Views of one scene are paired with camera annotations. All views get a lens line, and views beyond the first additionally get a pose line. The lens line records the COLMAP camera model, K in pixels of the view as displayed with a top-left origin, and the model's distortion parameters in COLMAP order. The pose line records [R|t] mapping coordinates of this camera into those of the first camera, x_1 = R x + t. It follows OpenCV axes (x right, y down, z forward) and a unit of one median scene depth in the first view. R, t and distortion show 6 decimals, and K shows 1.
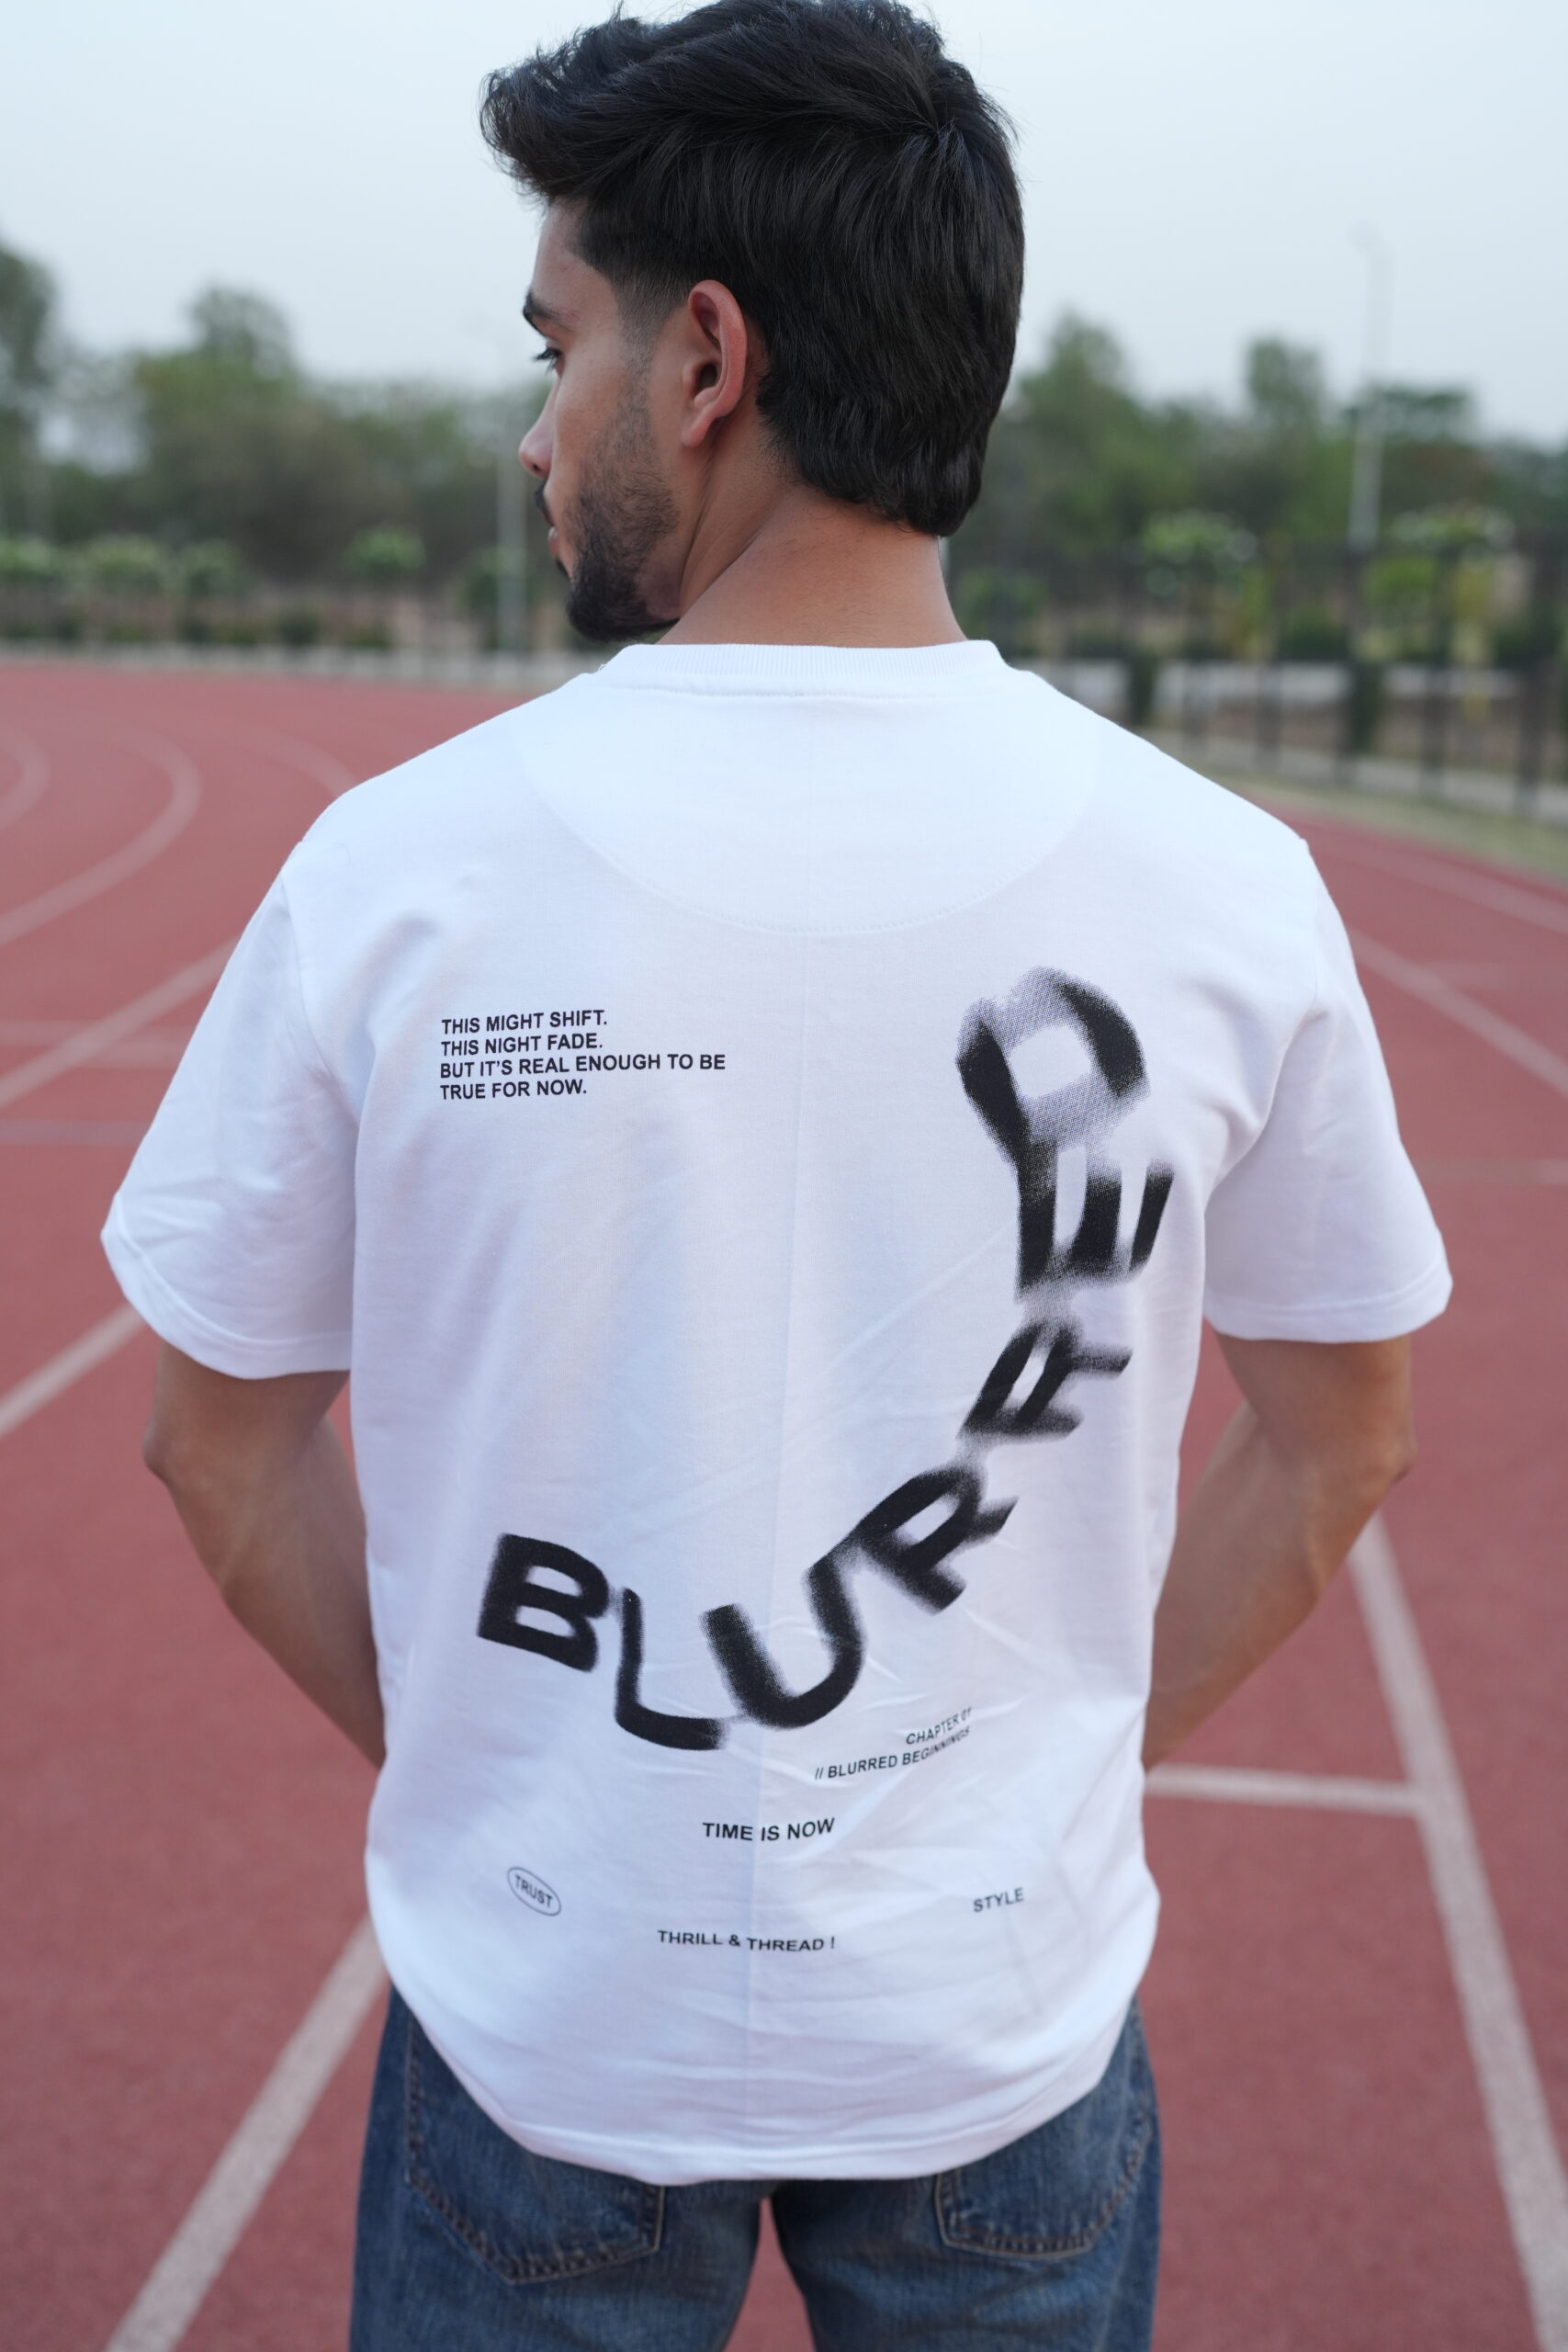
lens RADIAL K [[2334.4, 0, 638.7], [0, 2334.4, 1283.8], [0, 0, 1]] dist [-0.265725, 0.616331]
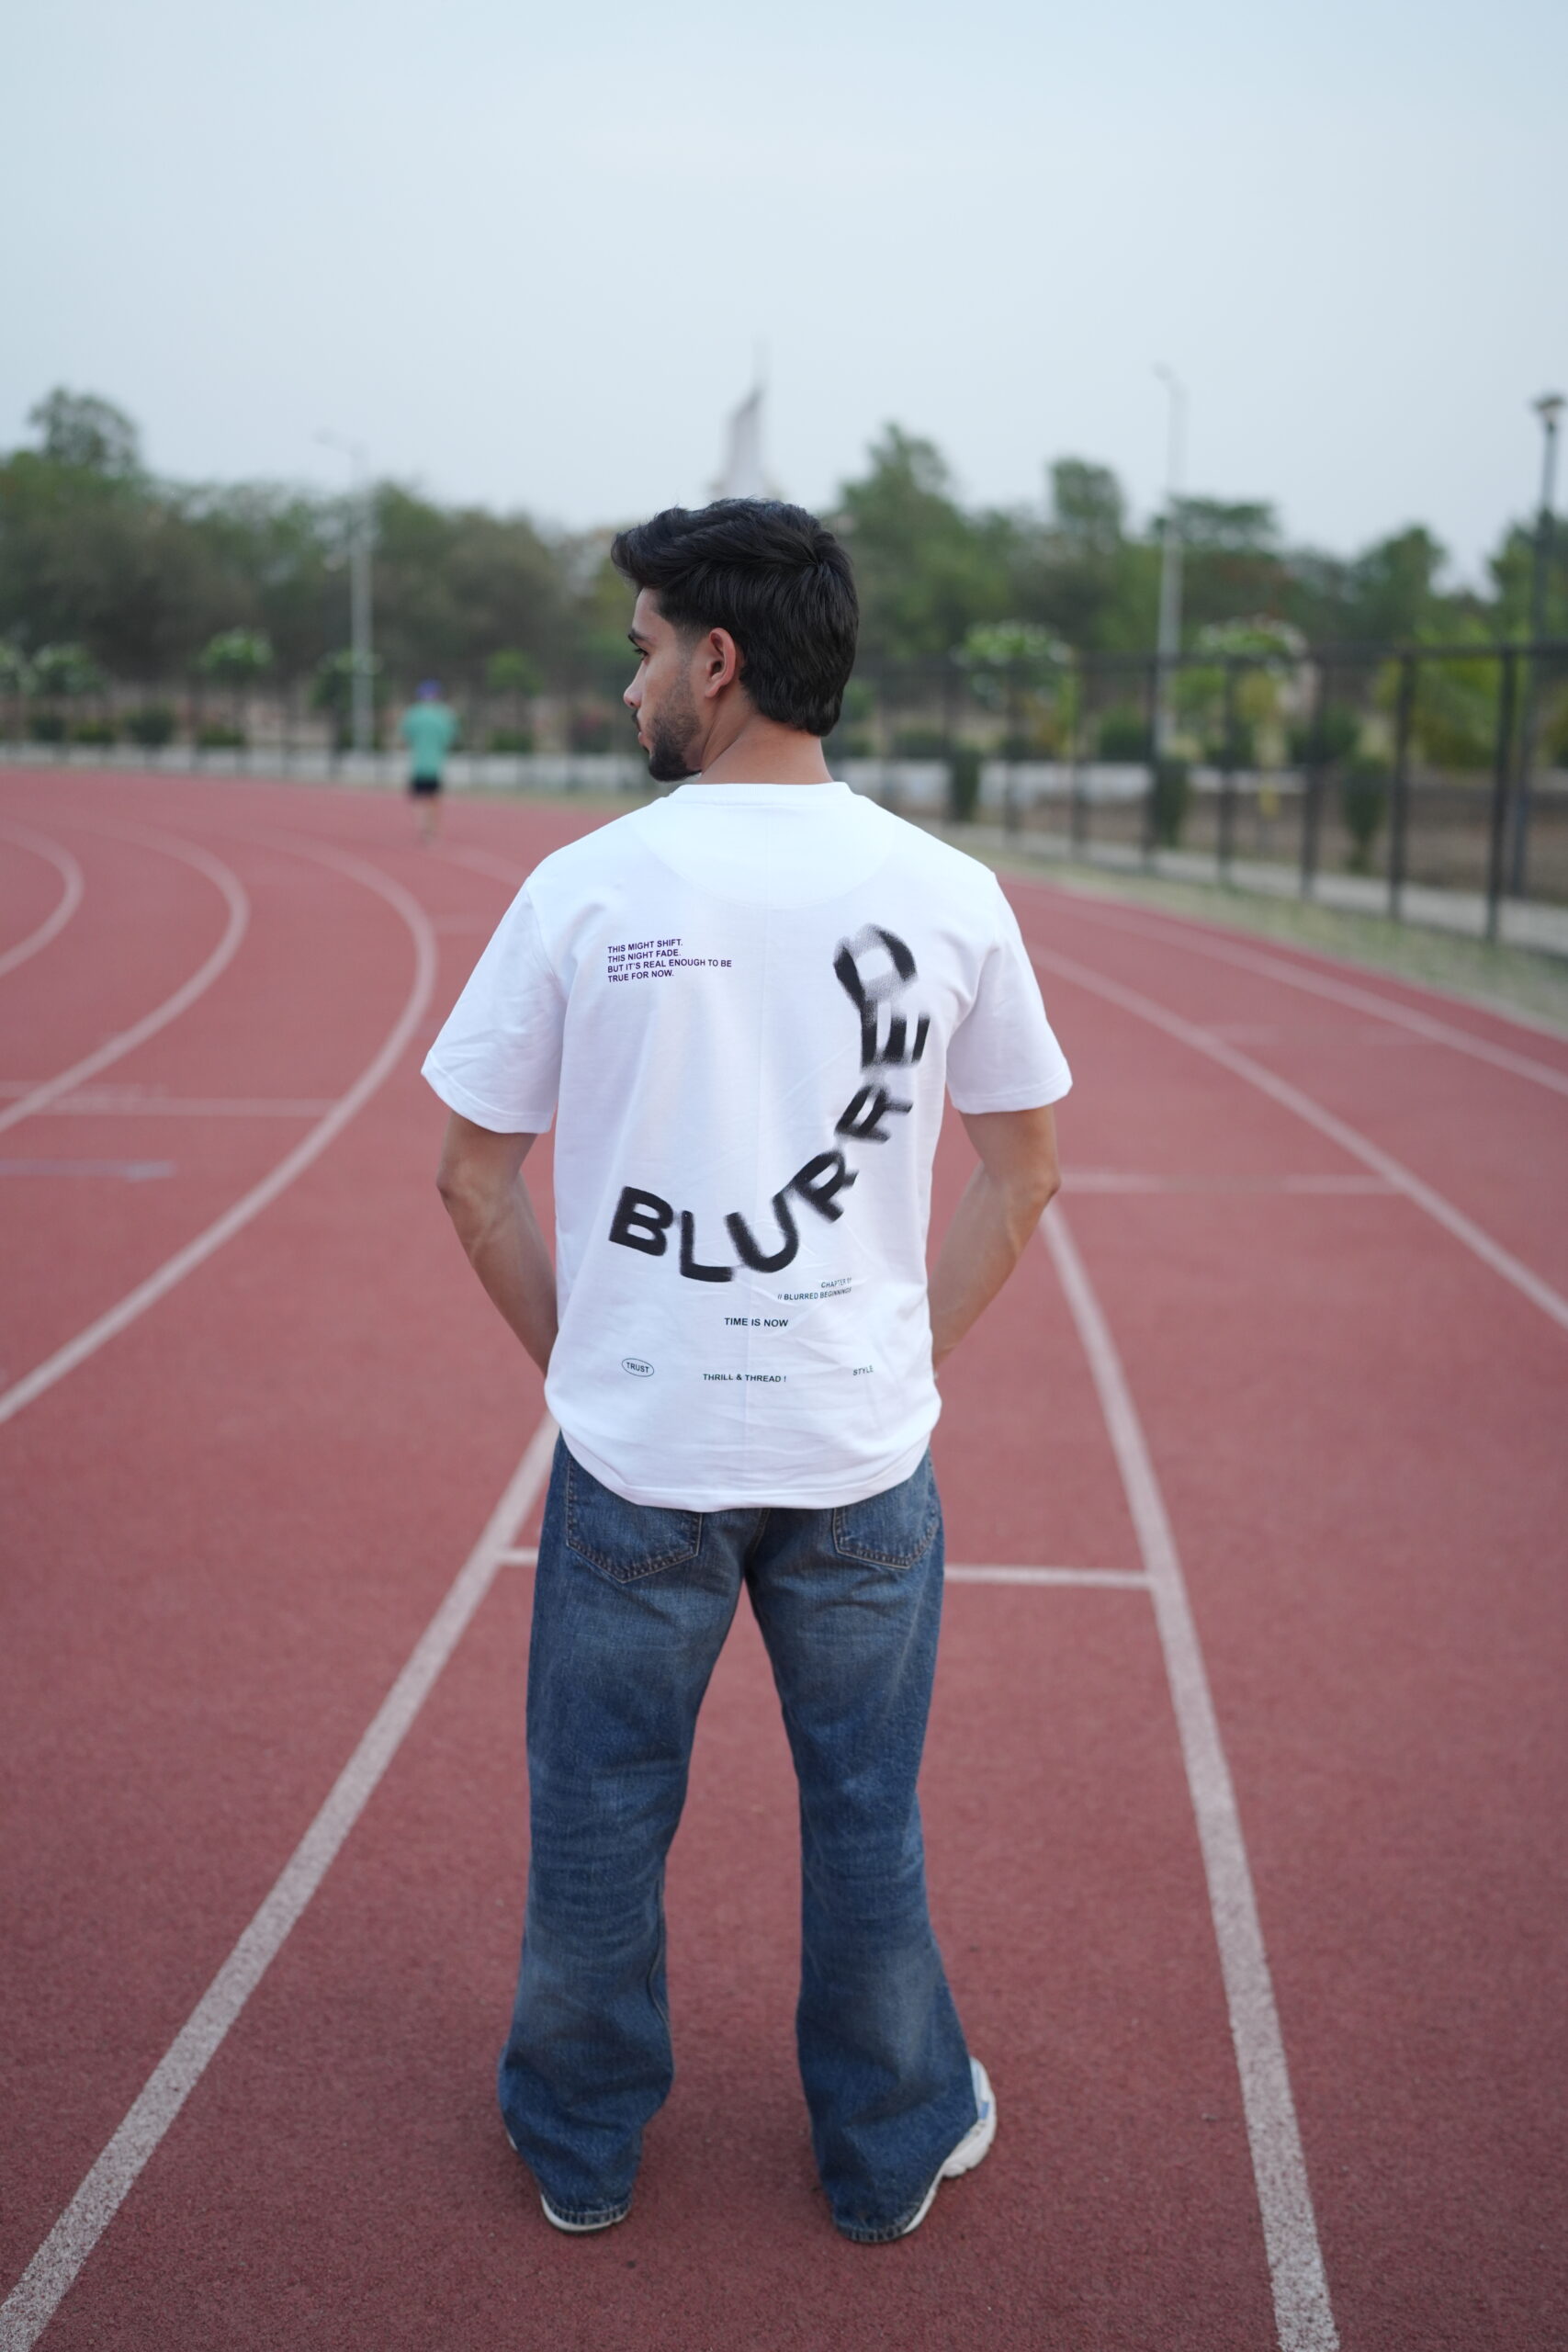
lens RADIAL K [[2334.4, 0, 638.7], [0, 2334.4, 1283.8], [0, 0, 1]] dist [-0.265725, 0.616331]
pose [[0.997519, -0.011166, 0.069507, -0.183660], [0.013905, 0.999141, -0.039037, 0.255656], [-0.069012, 0.039907, 0.996817, -1.065185]]
